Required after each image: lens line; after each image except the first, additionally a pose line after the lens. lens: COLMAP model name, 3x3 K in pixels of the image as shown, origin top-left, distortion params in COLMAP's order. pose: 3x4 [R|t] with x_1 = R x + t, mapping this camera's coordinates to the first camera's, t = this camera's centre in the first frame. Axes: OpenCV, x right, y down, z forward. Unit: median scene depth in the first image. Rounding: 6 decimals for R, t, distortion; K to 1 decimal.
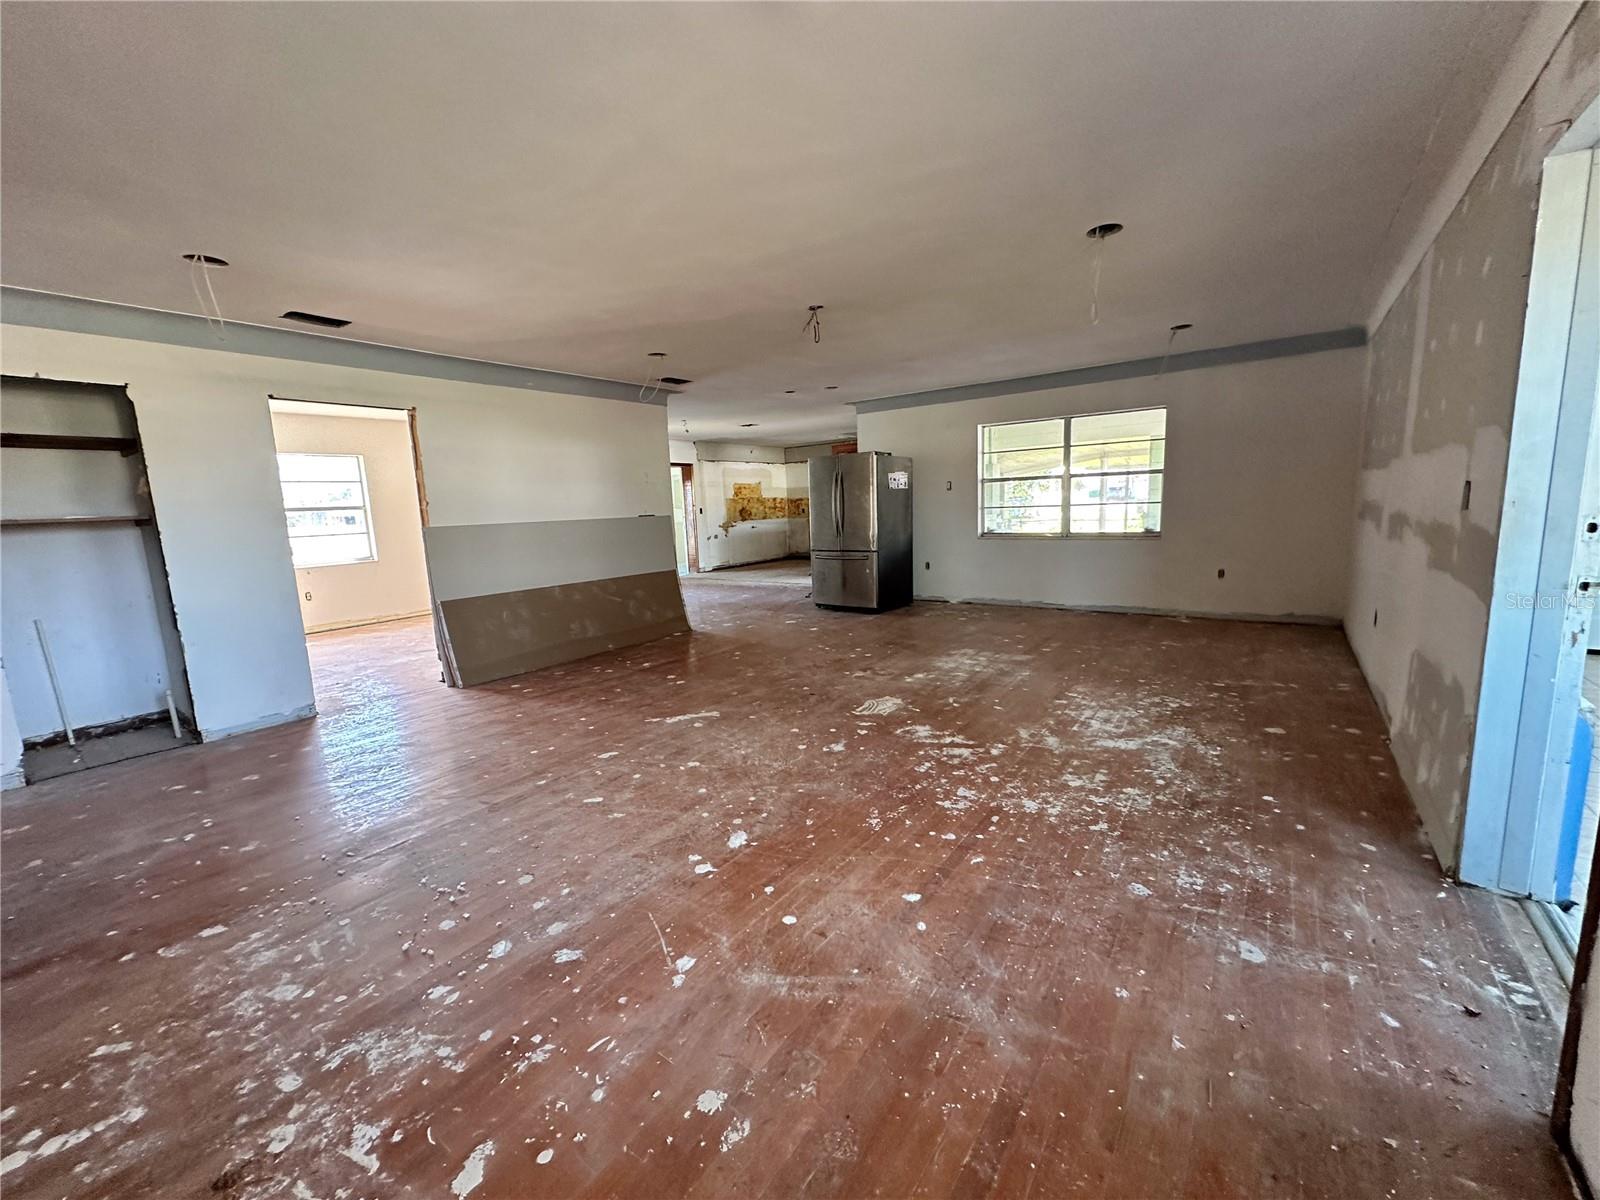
lens RADIAL K [[640.0, 0, 799.3], [0, 640.0, 600.0], [0, 0, 1]] dist [-0.002375, 0.000886]
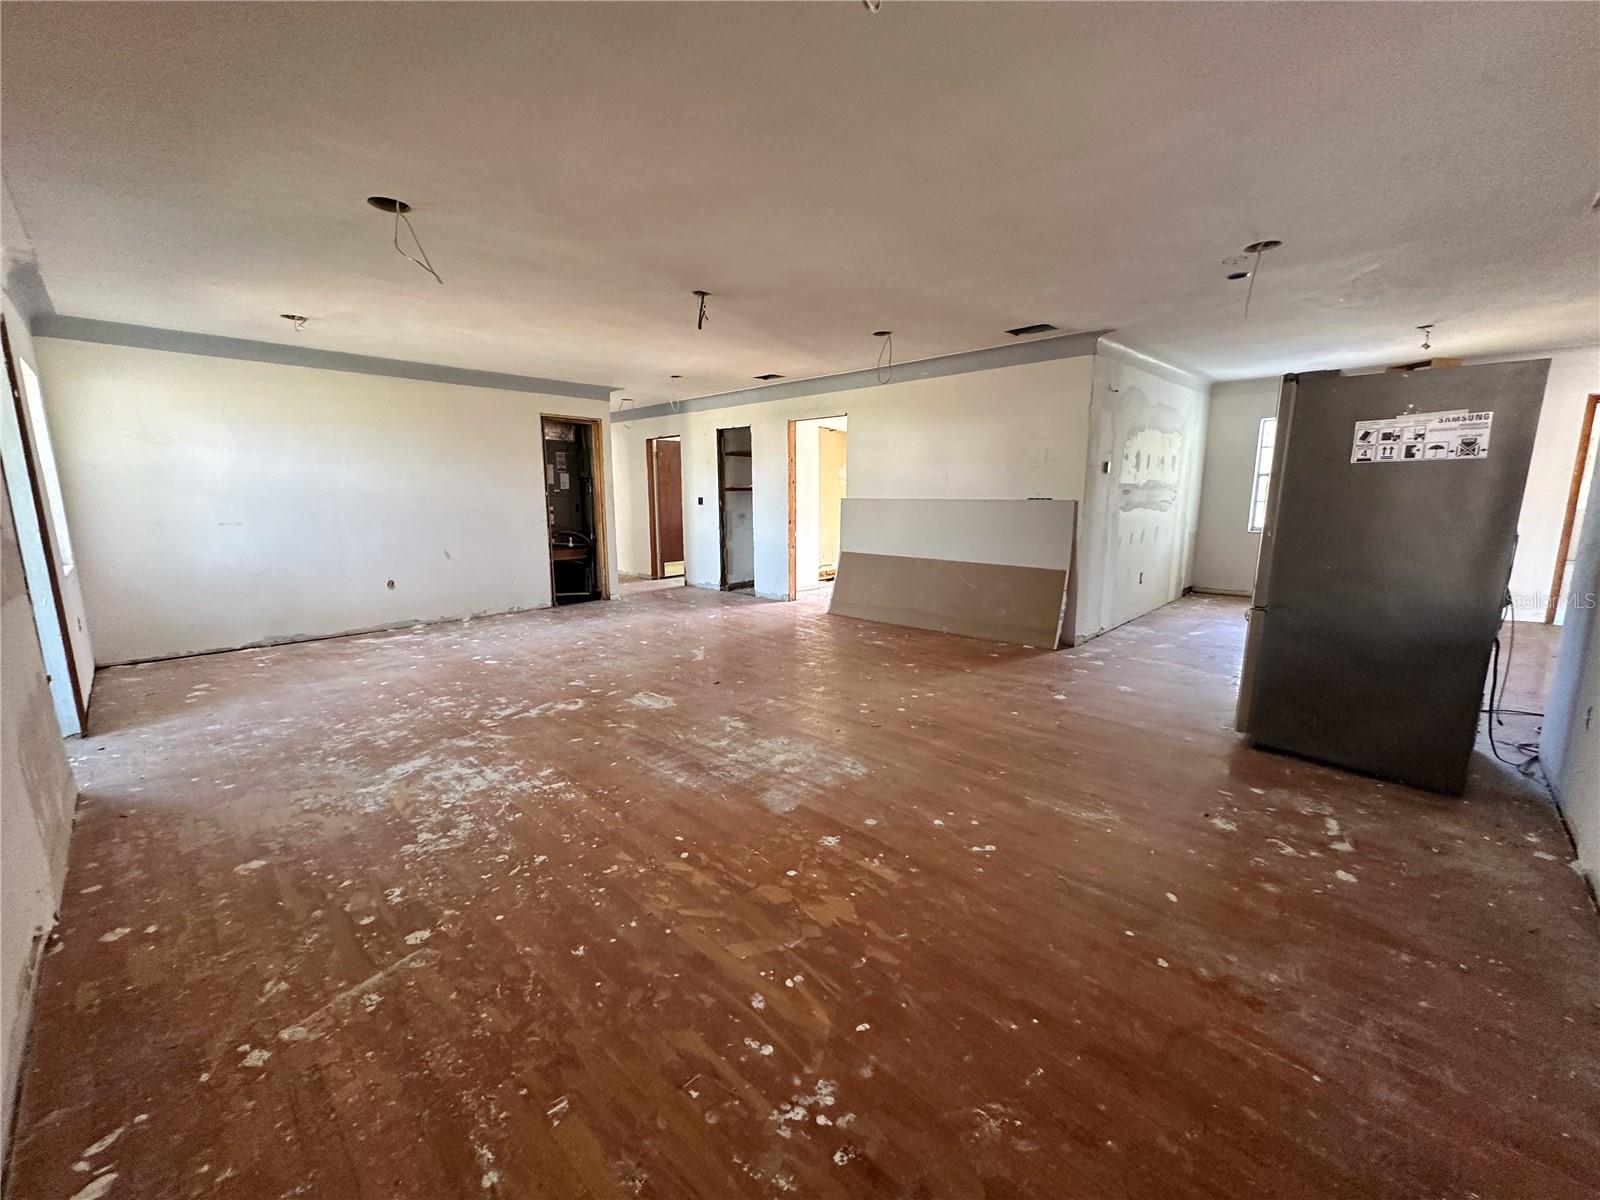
lens RADIAL K [[640.0, 0, 799.6], [0, 640.0, 599.3], [0, 0, 1]] dist [-0.002375, 0.000886]
pose [[-0.128452, 0.204743, -0.970351, 1.215353], [-0.139025, 0.965077, 0.222034, -0.283078], [0.981923, 0.163424, -0.095502, 1.524554]]
